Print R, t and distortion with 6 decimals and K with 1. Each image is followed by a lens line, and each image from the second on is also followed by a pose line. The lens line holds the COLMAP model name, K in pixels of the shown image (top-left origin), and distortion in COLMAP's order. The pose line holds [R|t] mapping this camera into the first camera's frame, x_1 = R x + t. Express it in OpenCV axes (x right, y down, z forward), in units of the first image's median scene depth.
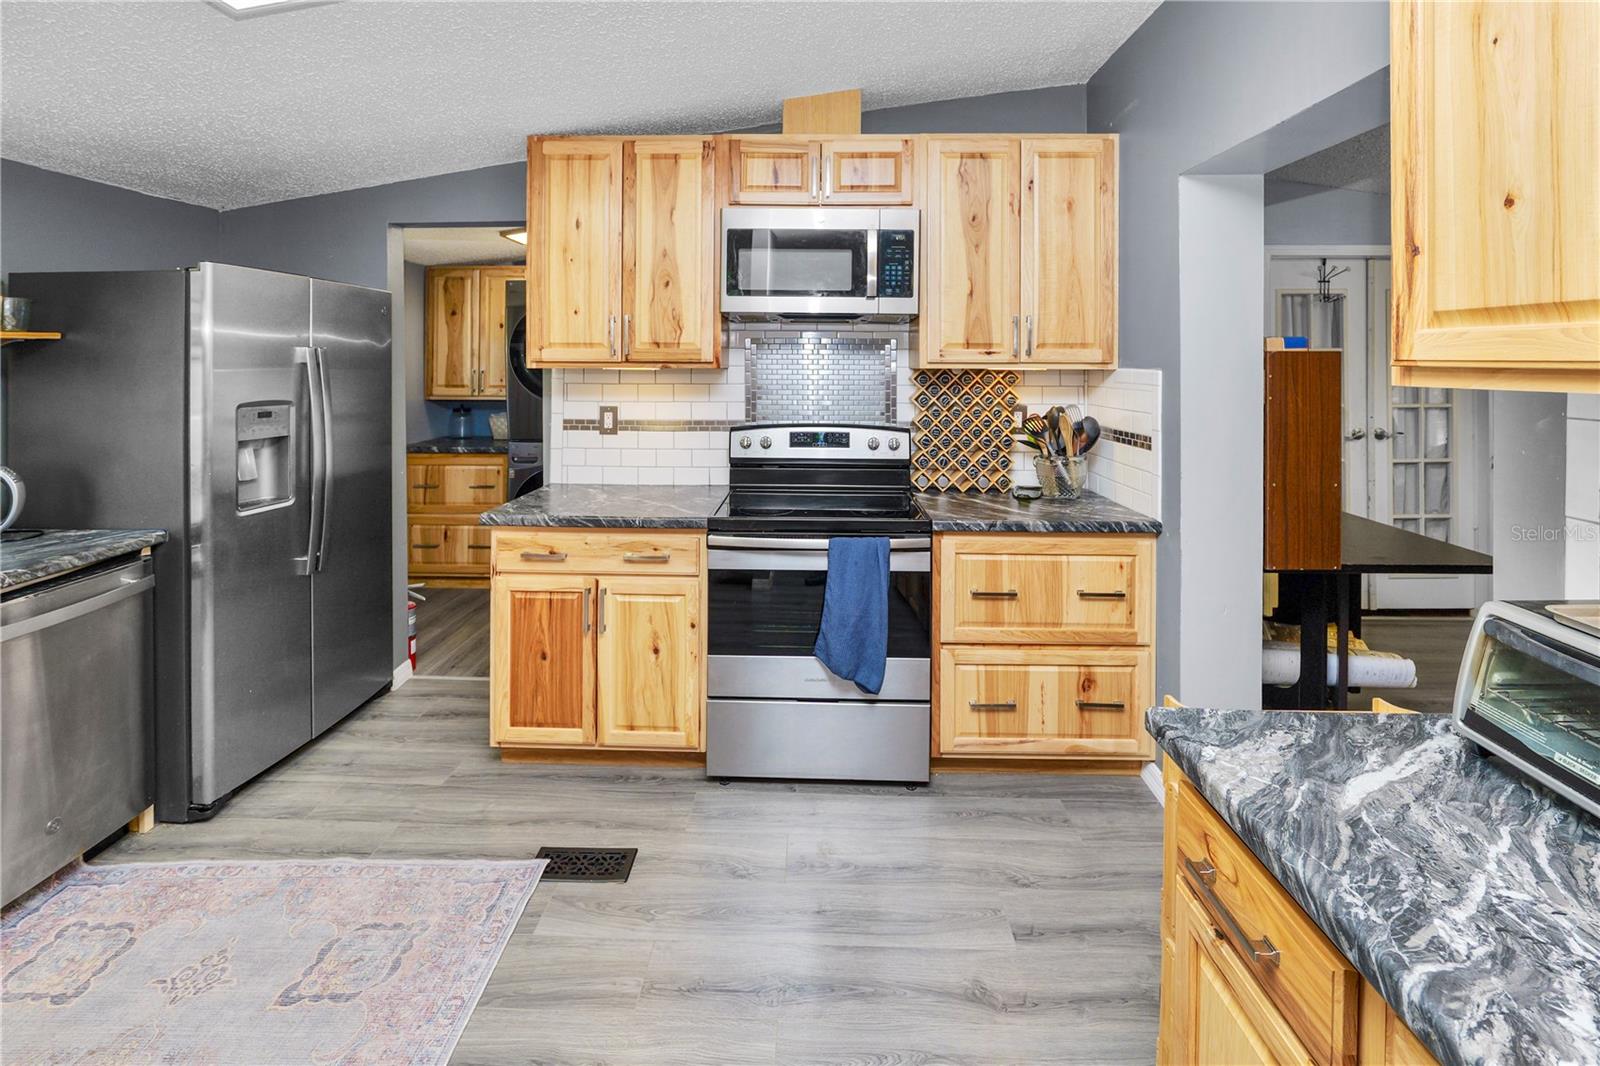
lens RADIAL K [[703.9, 0, 800.9], [0, 703.9, 362.8], [0, 0, 1]] dist [-0.013135, -0.000230]
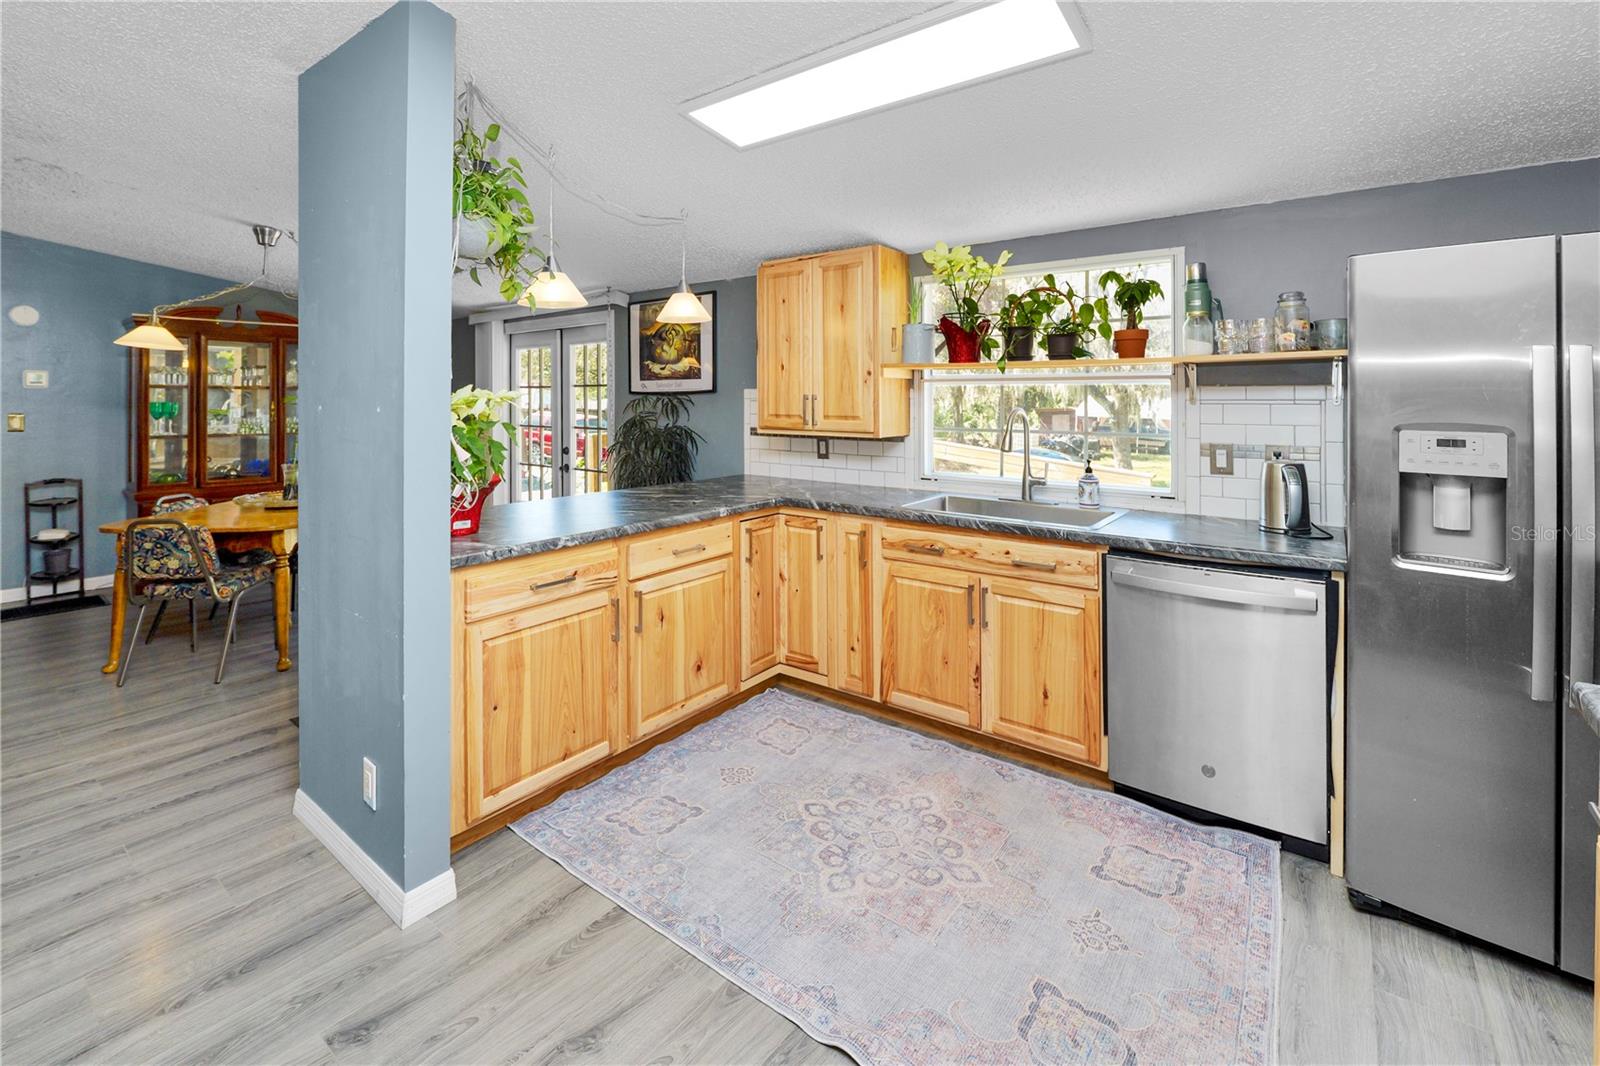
lens RADIAL K [[710.1, 0, 788.8], [0, 710.1, 395.0], [0, 0, 1]] dist [-0.004611, -0.000103]
pose [[-0.596240, -0.006258, -0.802782, 0.213277], [-0.003820, 0.999980, -0.004959, 0.026137], [0.802797, 0.000110, -0.596252, 0.767703]]
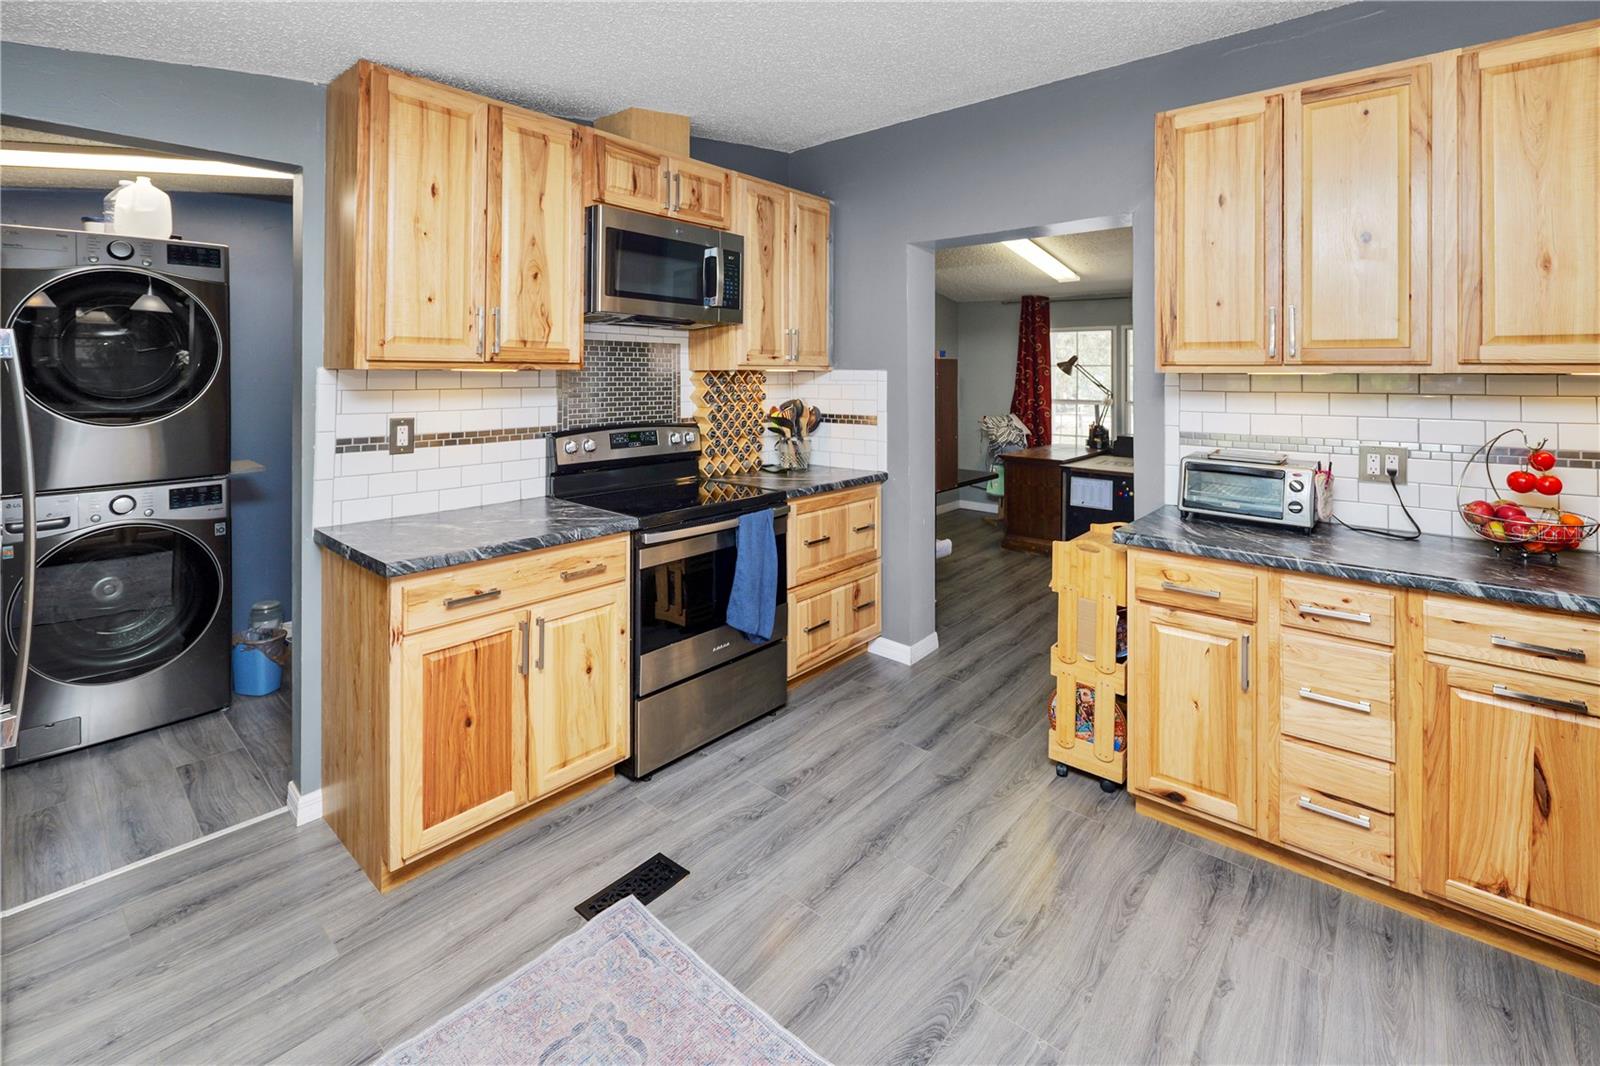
lens RADIAL K [[713.7, 0, 803.2], [0, 713.7, 367.8], [0, 0, 1]] dist [-0.008540, -0.000216]
pose [[0.628933, 0.002785, 0.777455, -0.688178], [0.000794, 0.999991, -0.004224, 0.009665], [-0.777459, 0.003274, 0.628925, 0.158995]]
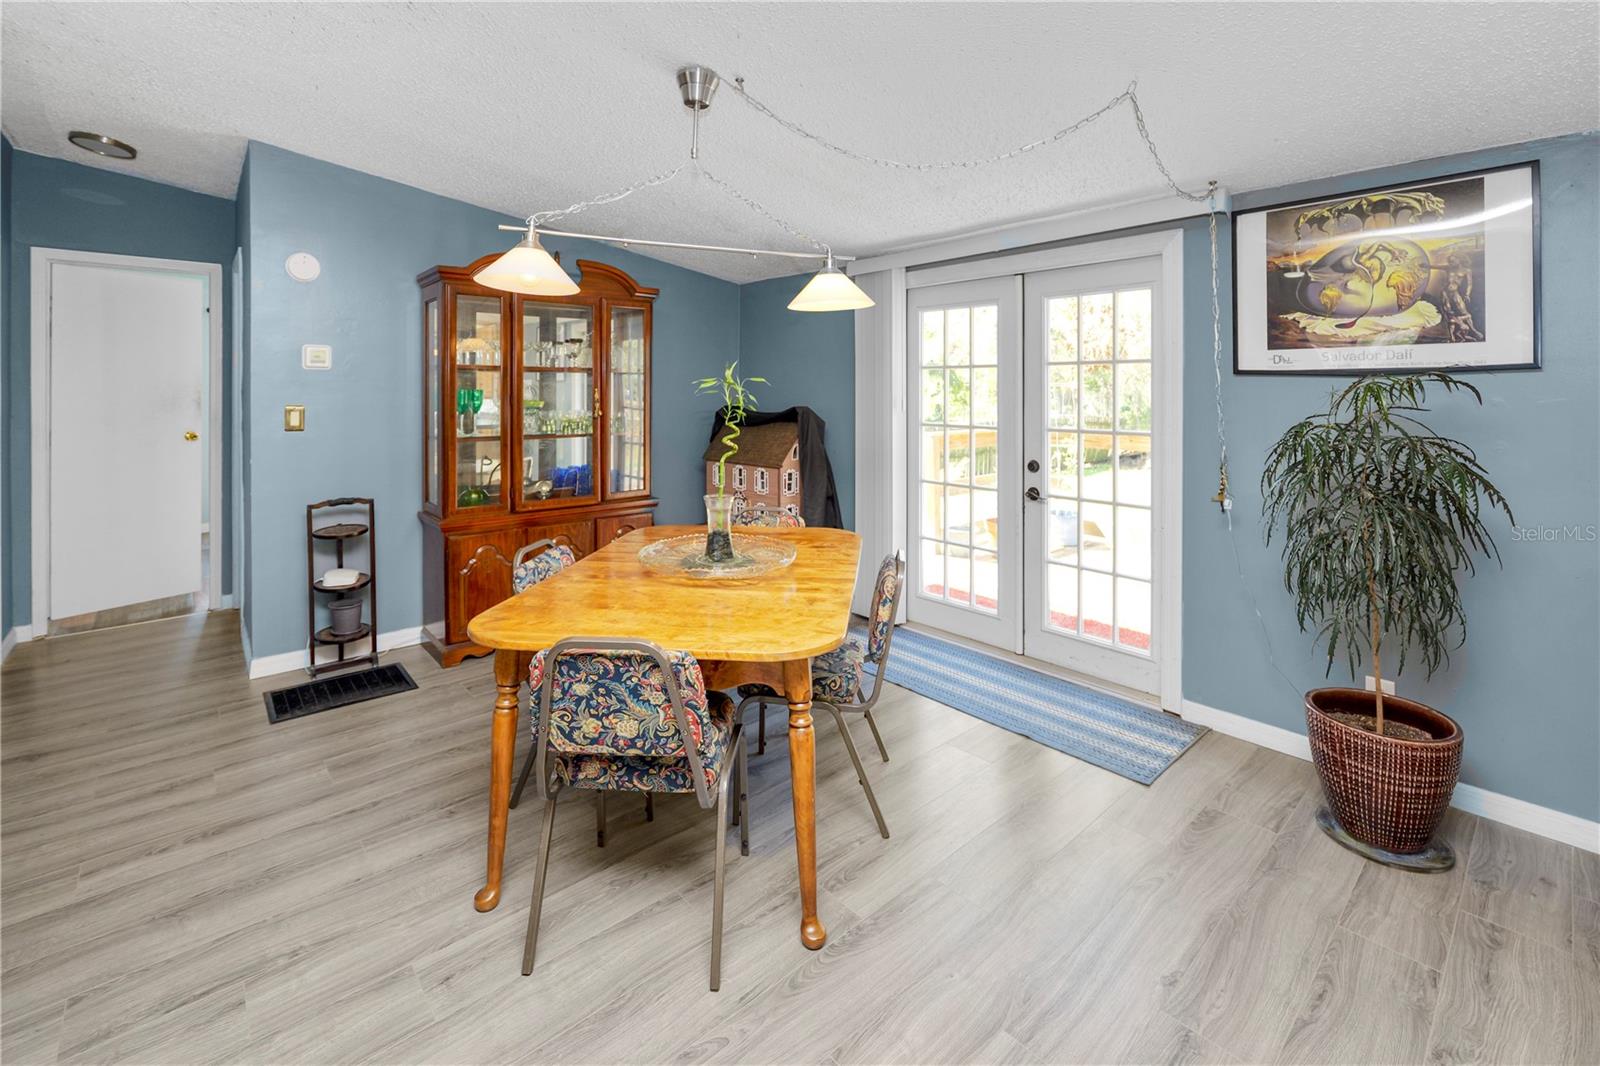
lens RADIAL K [[710.1, 0, 788.8], [0, 710.1, 395.0], [0, 0, 1]] dist [-0.004611, -0.000103]
pose [[-0.730084, 0.004310, -0.683344, 0.161042], [-0.003739, 0.999940, 0.010301, 0.037374], [0.683348, 0.010075, -0.730024, -0.343395]]
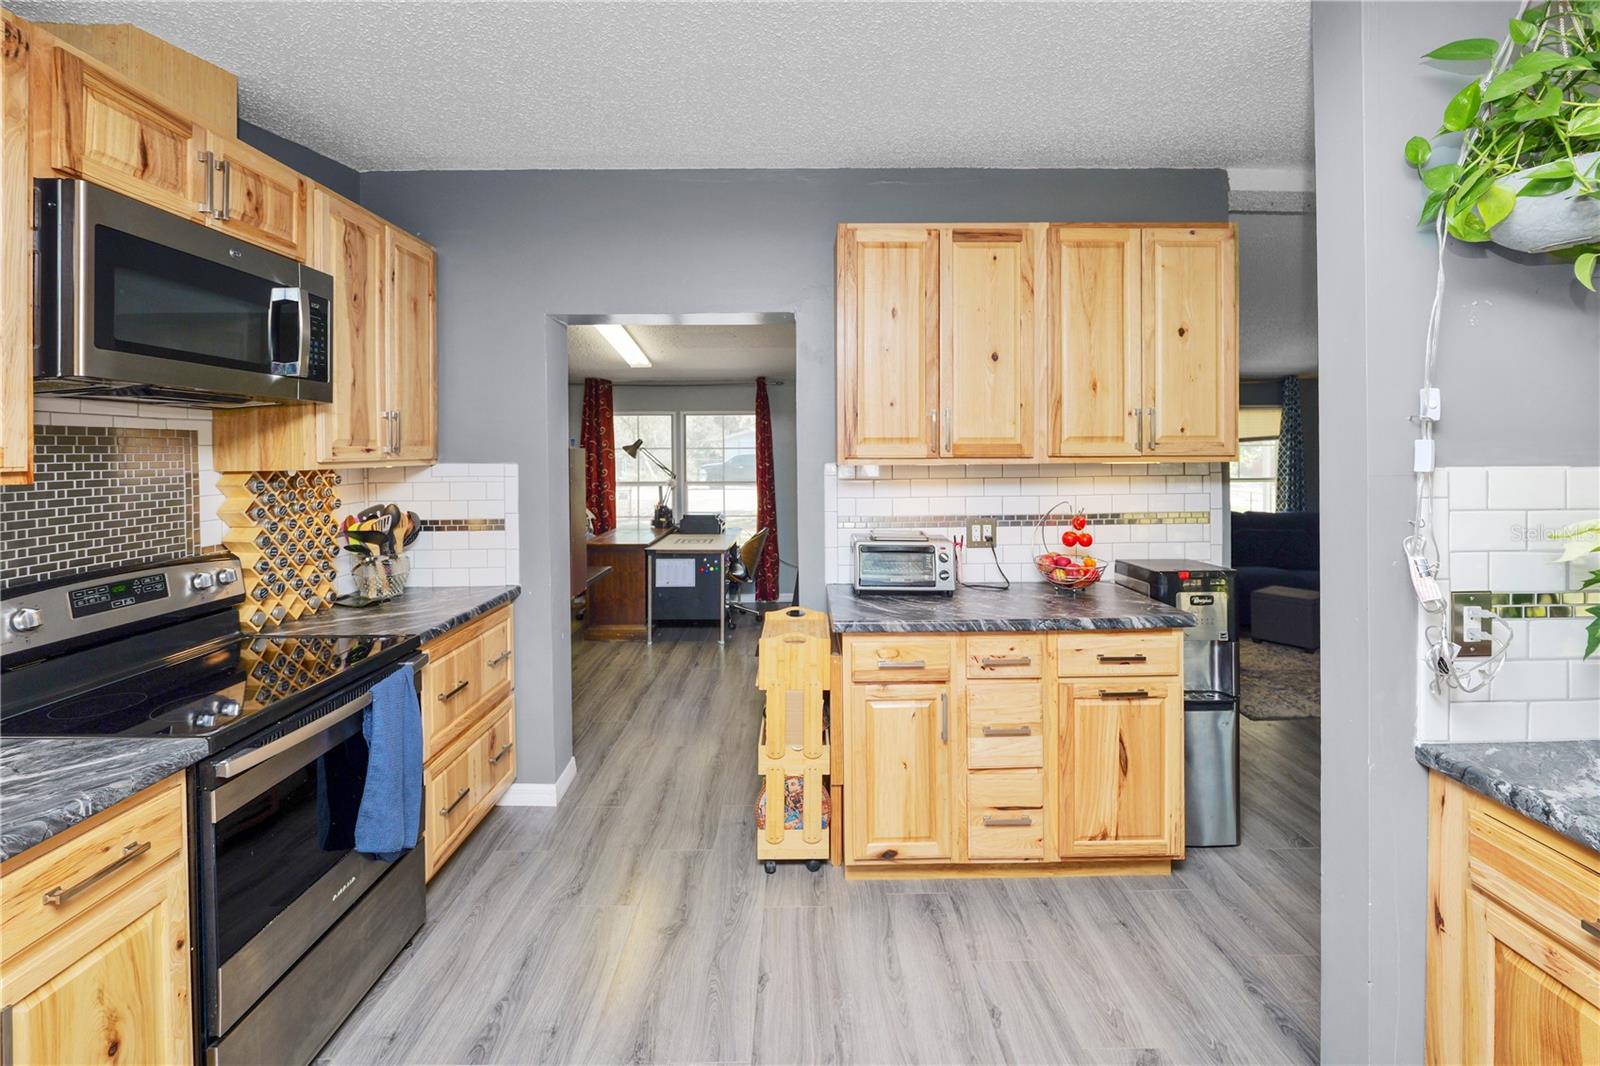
lens RADIAL K [[680.7, 0, 812.7], [0, 680.7, 451.6], [0, 0, 1]] dist [-0.011141, 0.000477]
pose [[-0.041578, -0.008733, 0.999097, -0.628868], [0.008297, 0.999924, 0.009086, -0.015525], [-0.999101, 0.008667, -0.041502, 0.462888]]
